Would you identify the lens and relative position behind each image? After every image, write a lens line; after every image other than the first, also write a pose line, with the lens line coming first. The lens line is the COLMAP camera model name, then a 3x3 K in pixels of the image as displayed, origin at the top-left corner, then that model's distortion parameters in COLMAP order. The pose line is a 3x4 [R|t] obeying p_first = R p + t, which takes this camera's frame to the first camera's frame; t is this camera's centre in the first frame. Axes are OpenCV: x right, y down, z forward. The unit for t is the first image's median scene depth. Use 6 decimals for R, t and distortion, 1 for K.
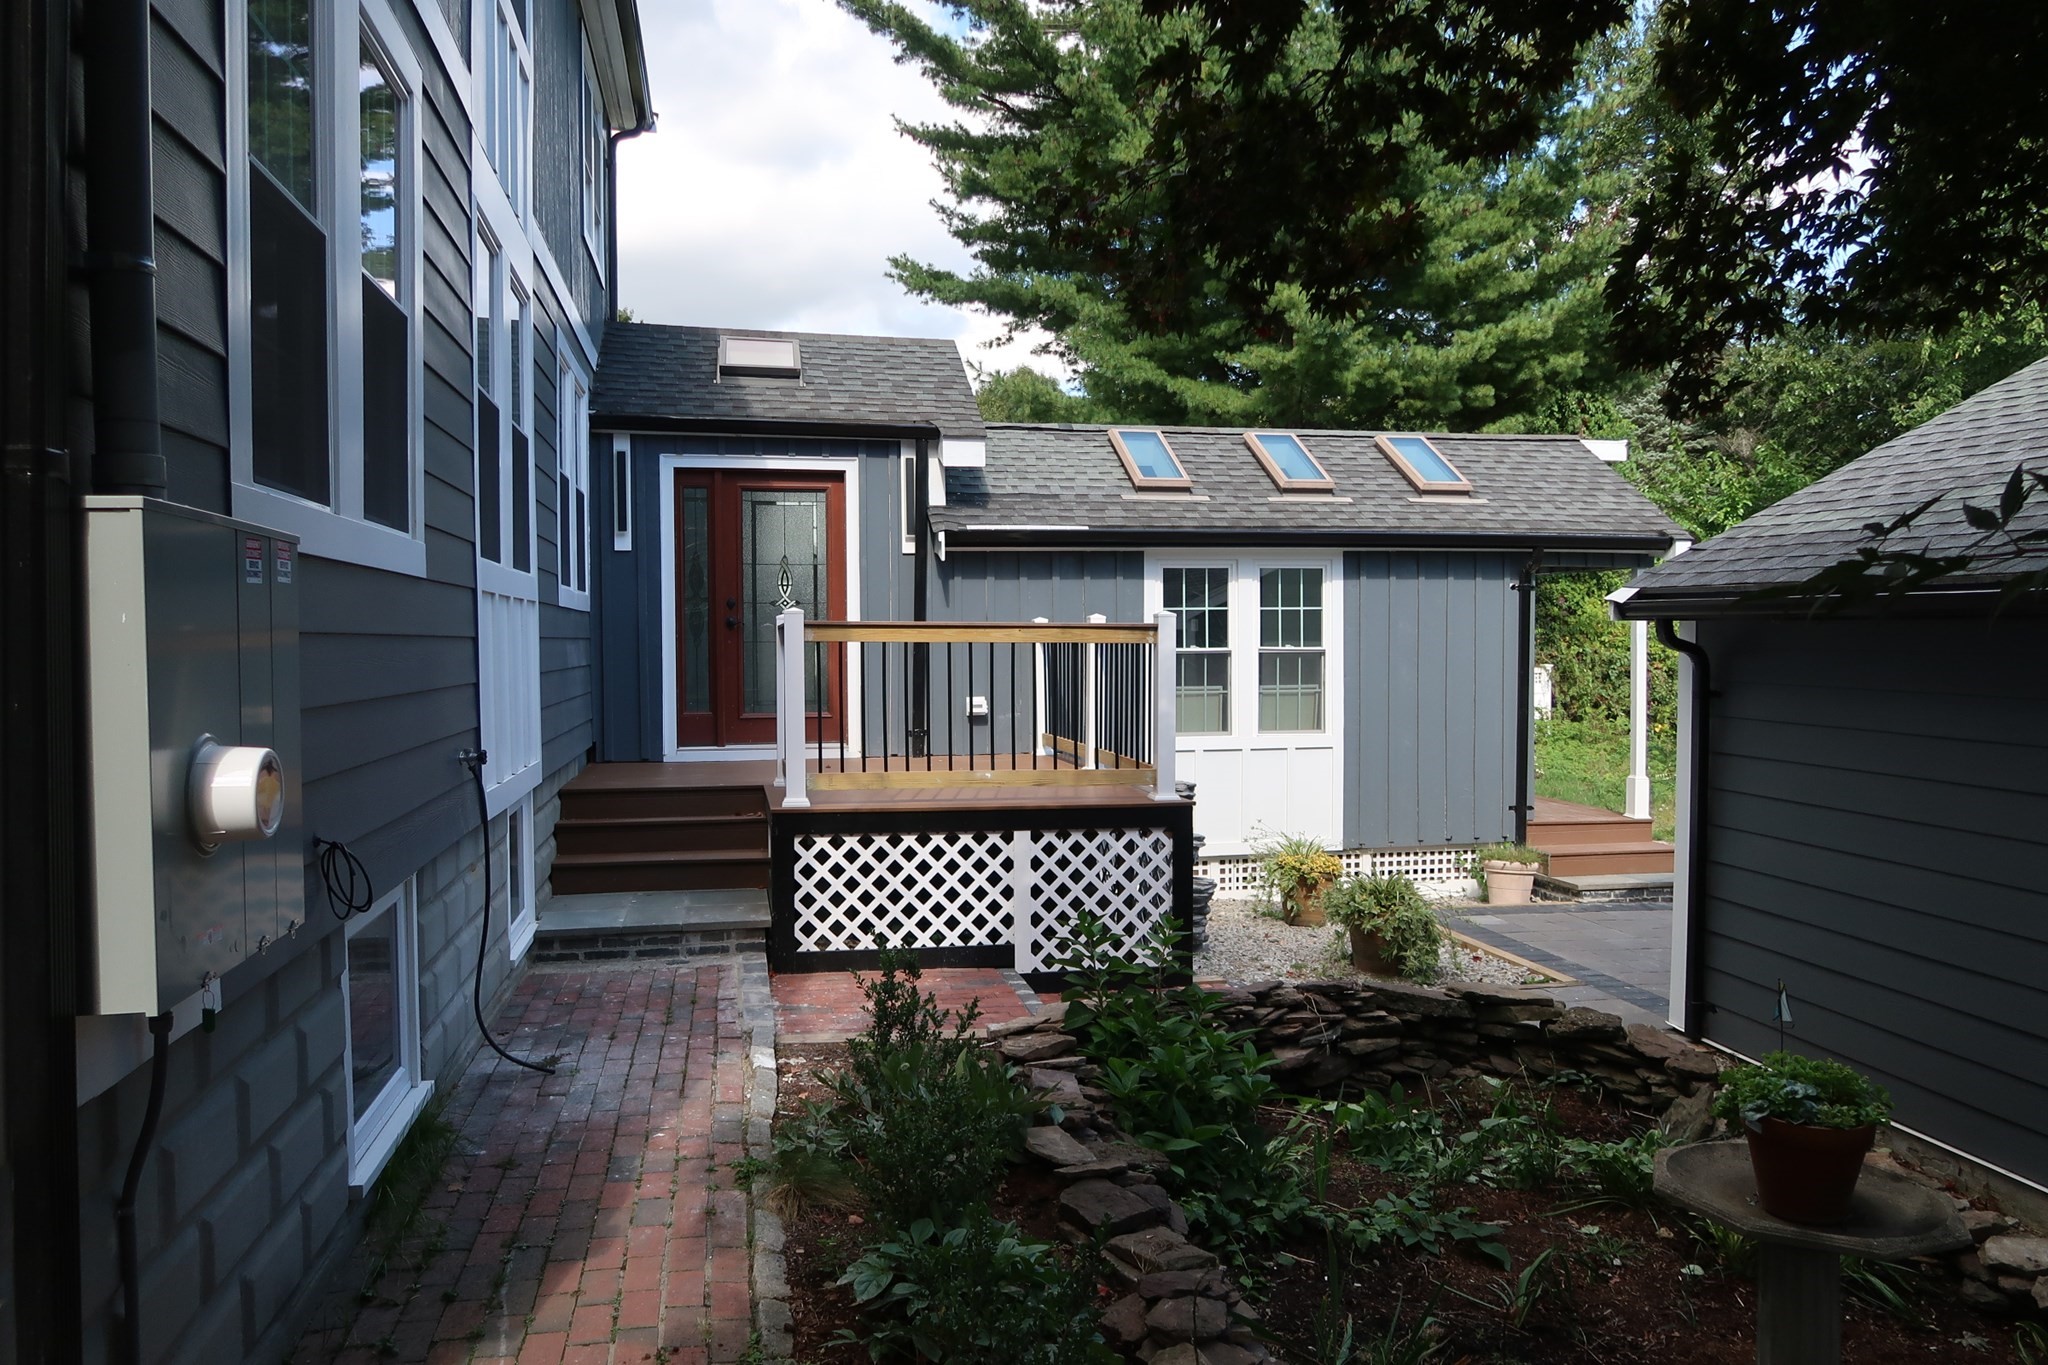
lens RADIAL K [[1409.9, 0, 1024.0], [0, 1409.9, 682.5], [0, 0, 1]] dist [-0.025890, 0.006095]
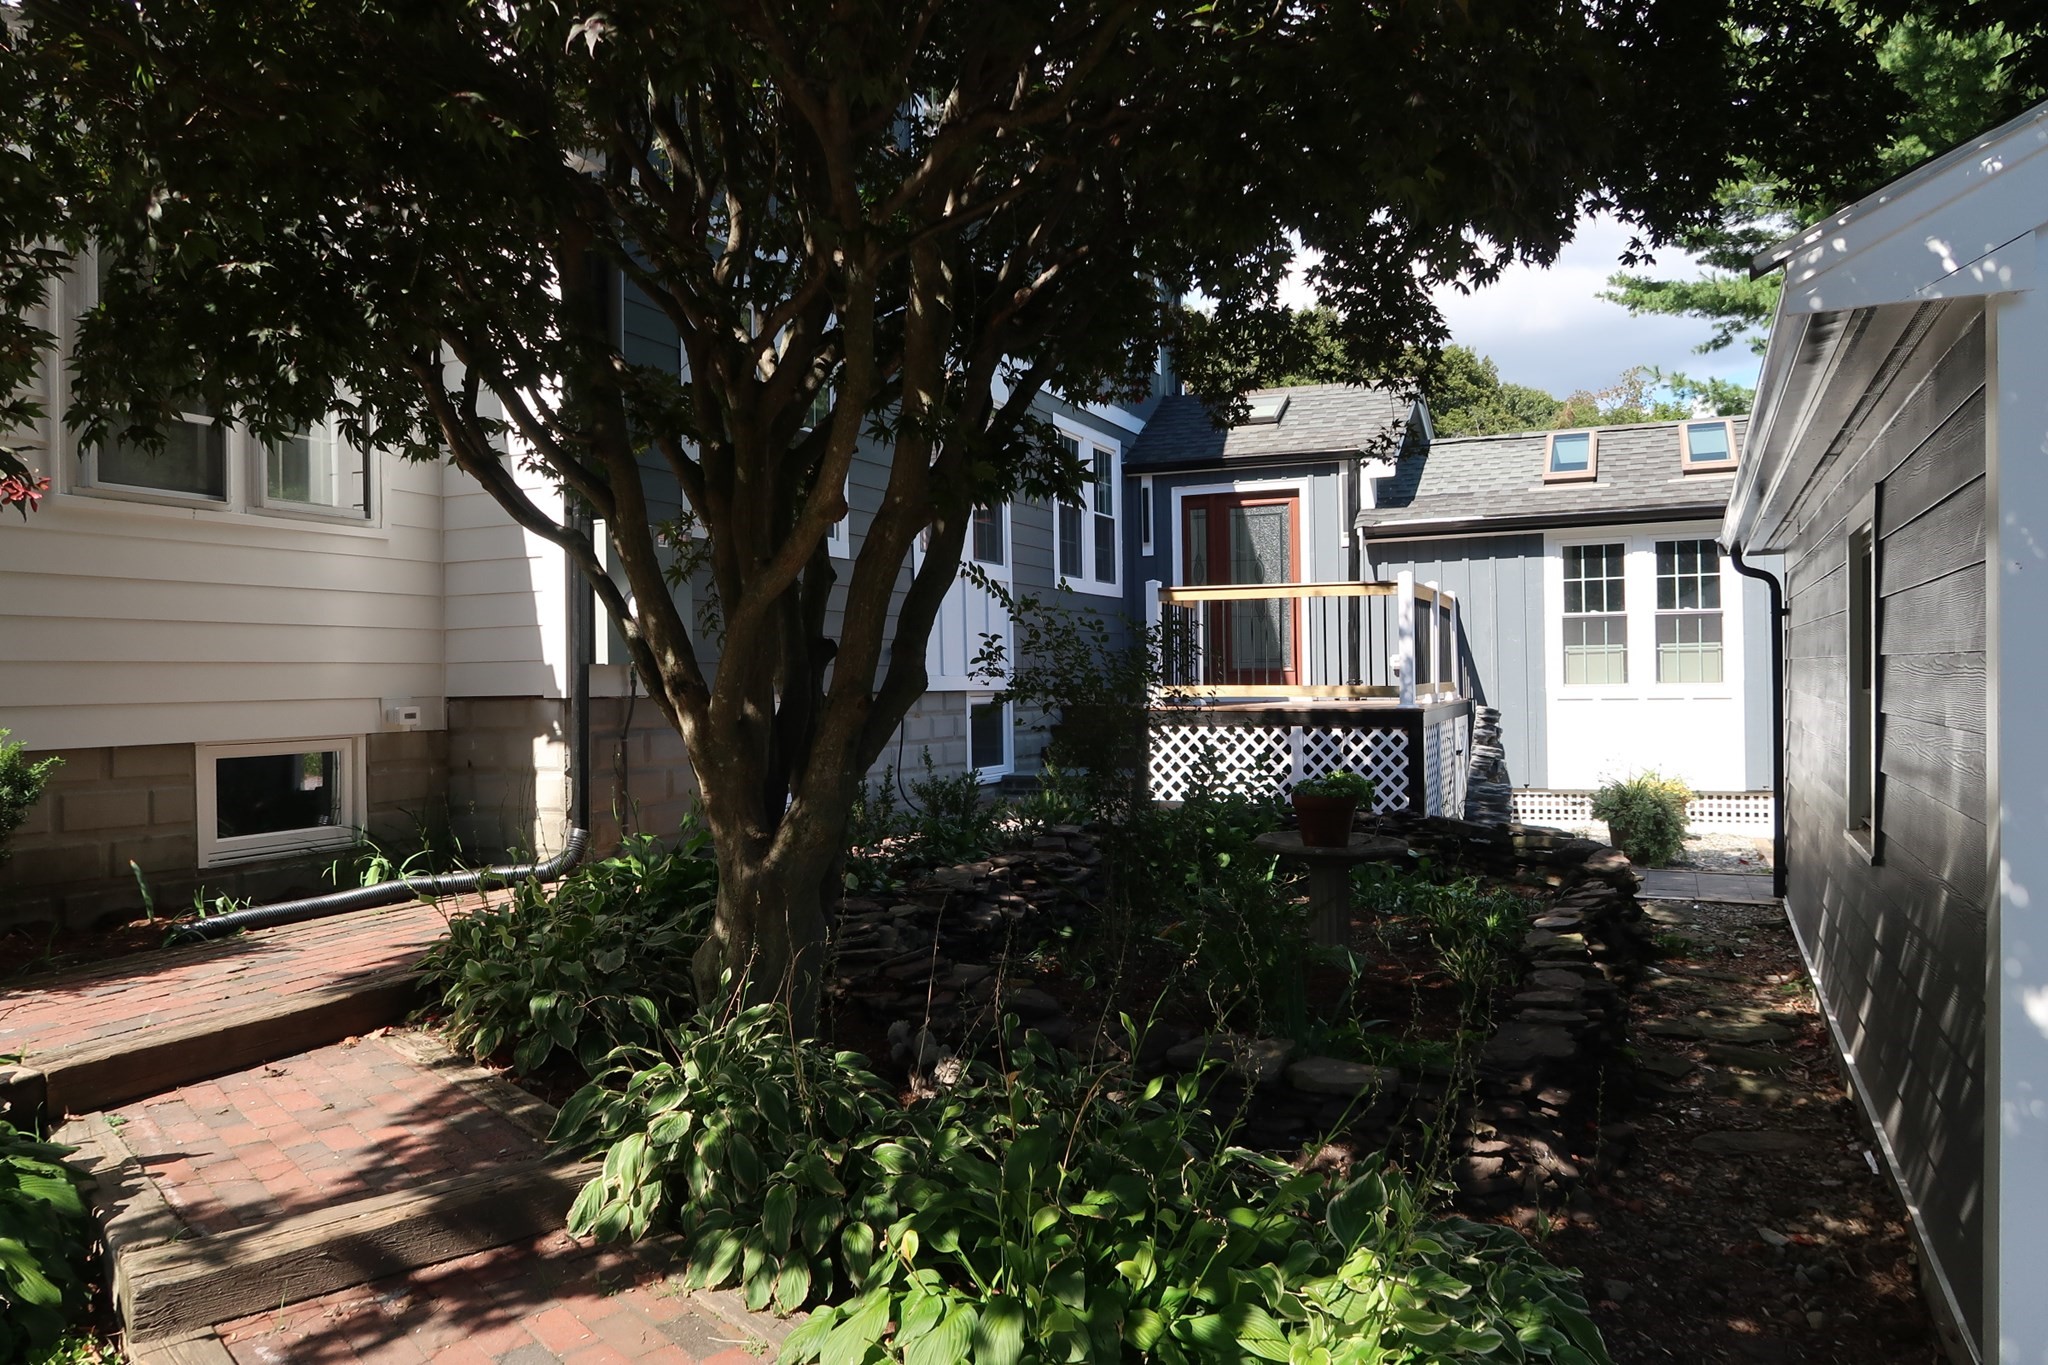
lens RADIAL K [[1409.9, 0, 1024.0], [0, 1409.9, 682.5], [0, 0, 1]] dist [-0.025890, 0.006095]
pose [[0.809608, -0.006680, -0.586933, 0.469014], [-0.007924, 0.999720, -0.022310, 0.071360], [0.586918, 0.022713, 0.809328, -0.254864]]
